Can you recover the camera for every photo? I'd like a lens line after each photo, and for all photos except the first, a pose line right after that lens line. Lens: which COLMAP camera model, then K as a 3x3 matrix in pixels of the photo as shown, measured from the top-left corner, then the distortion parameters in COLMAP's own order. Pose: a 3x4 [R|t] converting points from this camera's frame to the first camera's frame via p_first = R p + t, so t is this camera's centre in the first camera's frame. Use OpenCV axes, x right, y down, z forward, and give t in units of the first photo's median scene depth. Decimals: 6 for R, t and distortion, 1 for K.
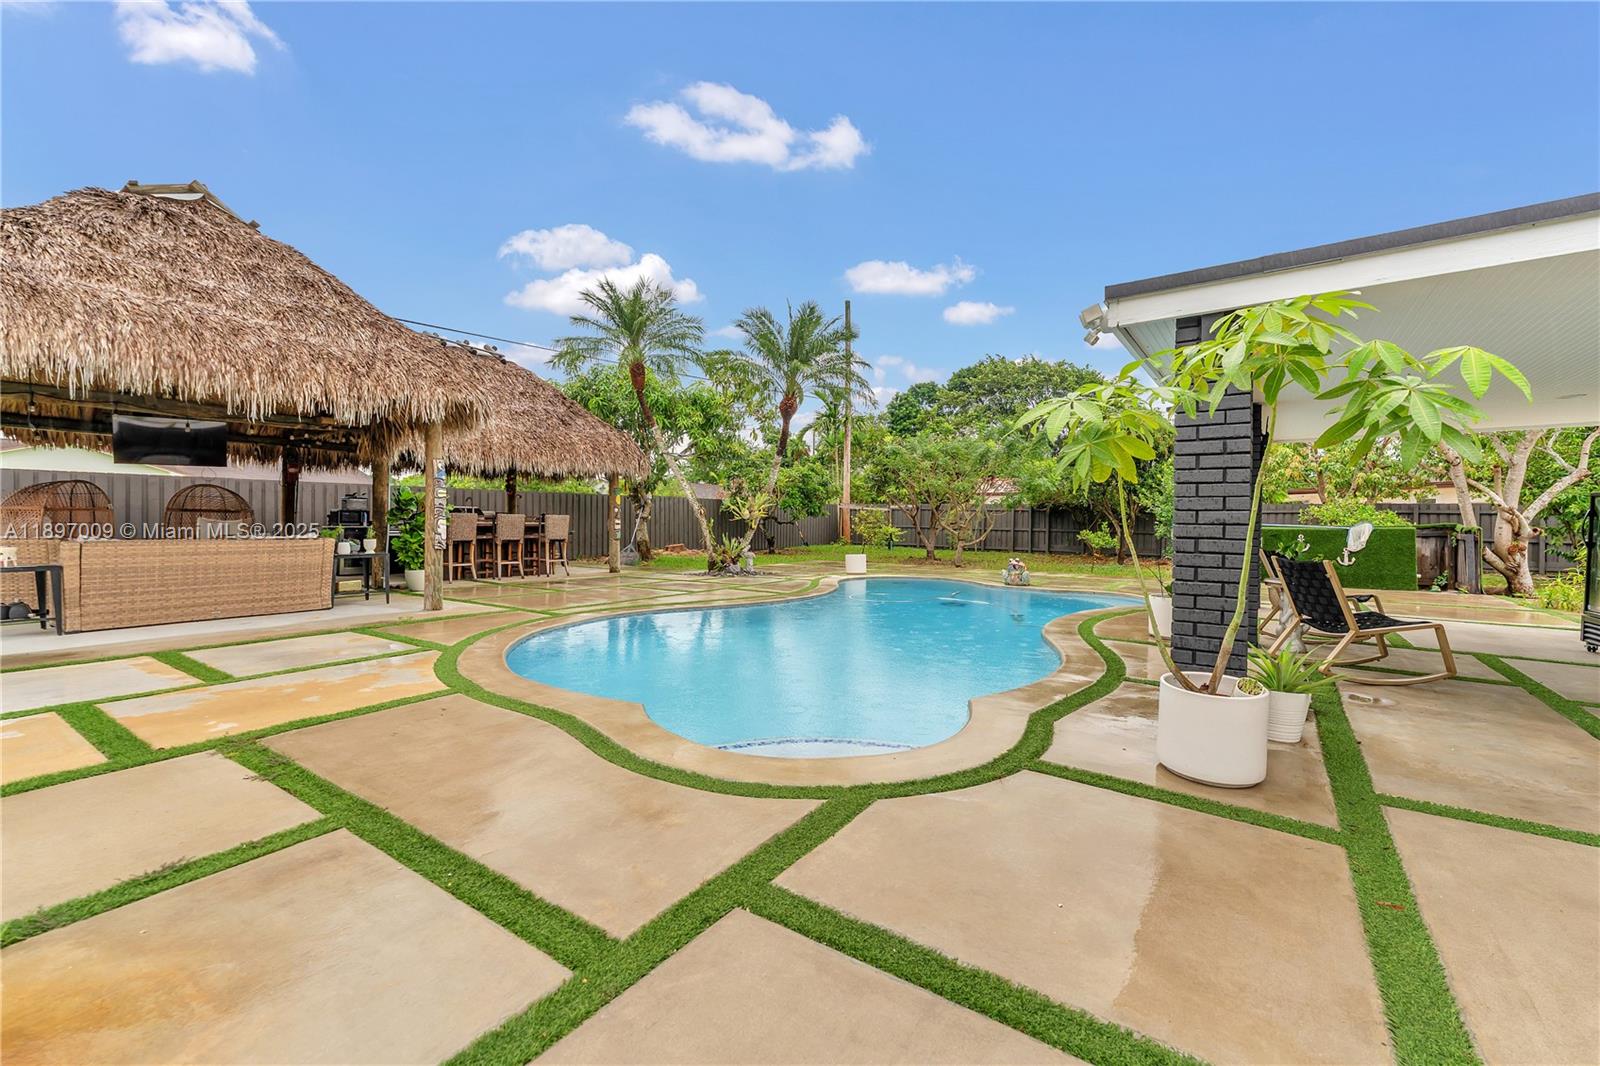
lens RADIAL K [[655.5, 0, 792.7], [0, 655.5, 528.2], [0, 0, 1]] dist [-0.000116, 0.000467]
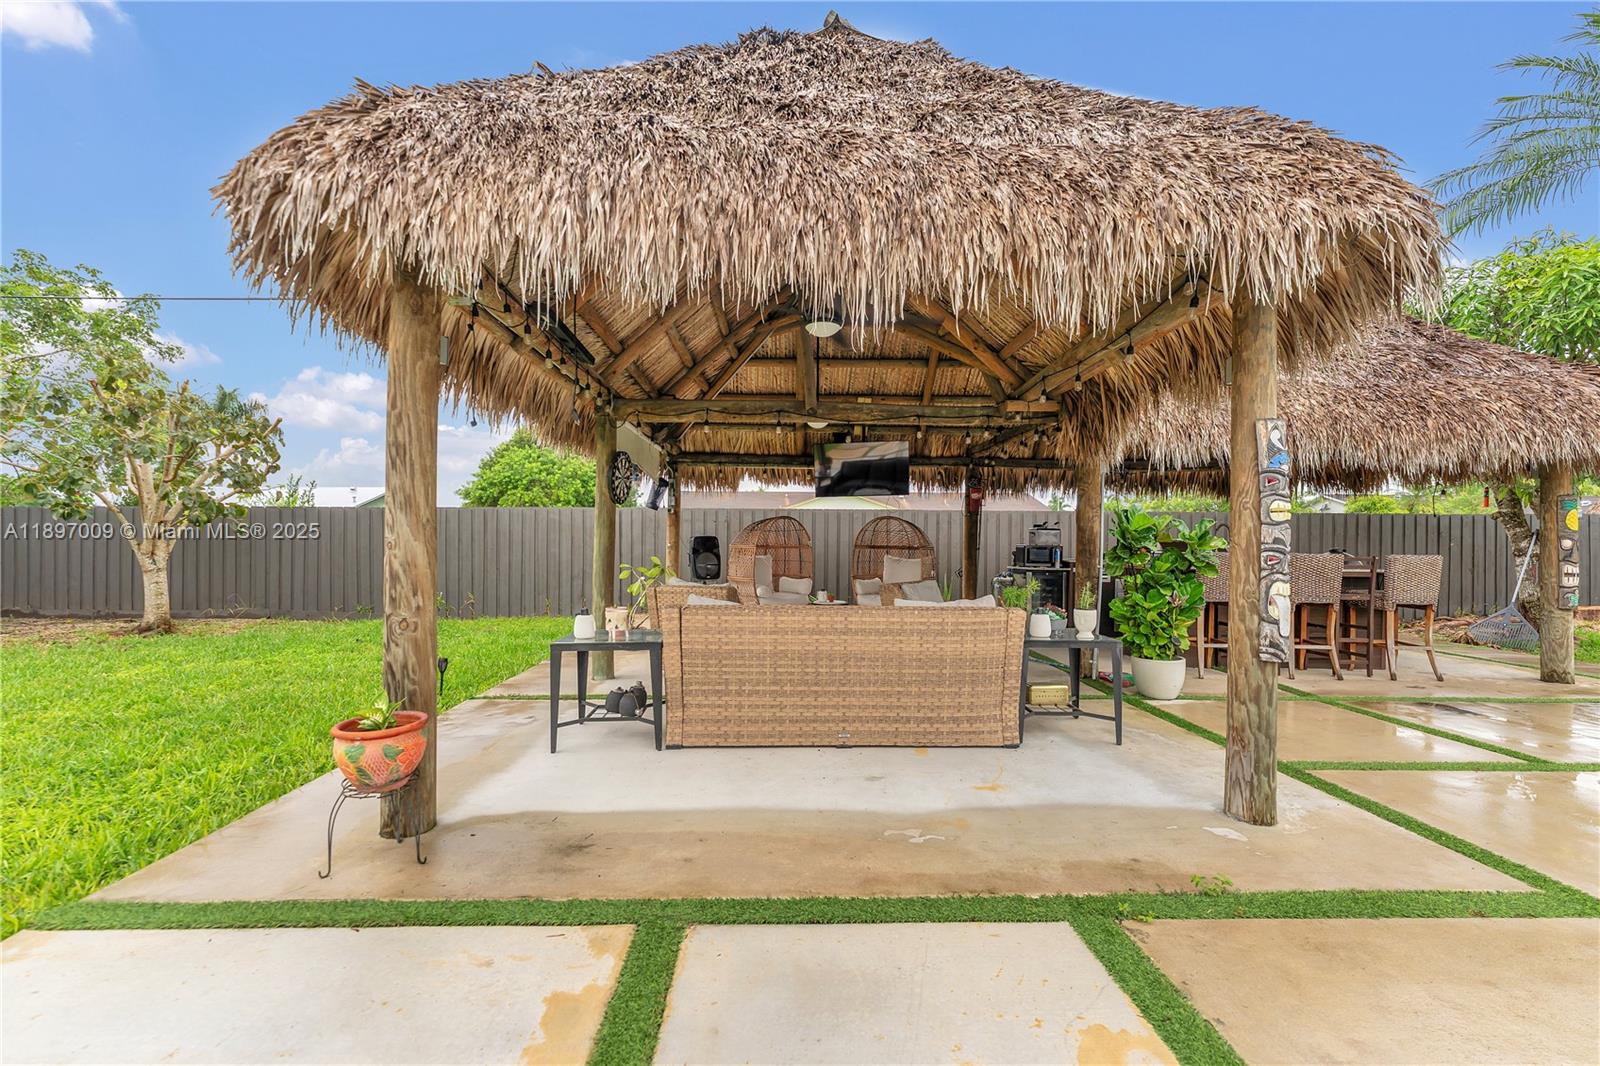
lens RADIAL K [[655.5, 0, 793.3], [0, 655.5, 543.0], [0, 0, 1]] dist [-0.000116, 0.000467]
pose [[0.590928, -0.004364, -0.806713, -0.388451], [-0.012673, 0.999812, -0.014691, -0.025687], [0.806625, 0.018905, 0.590761, 0.544361]]
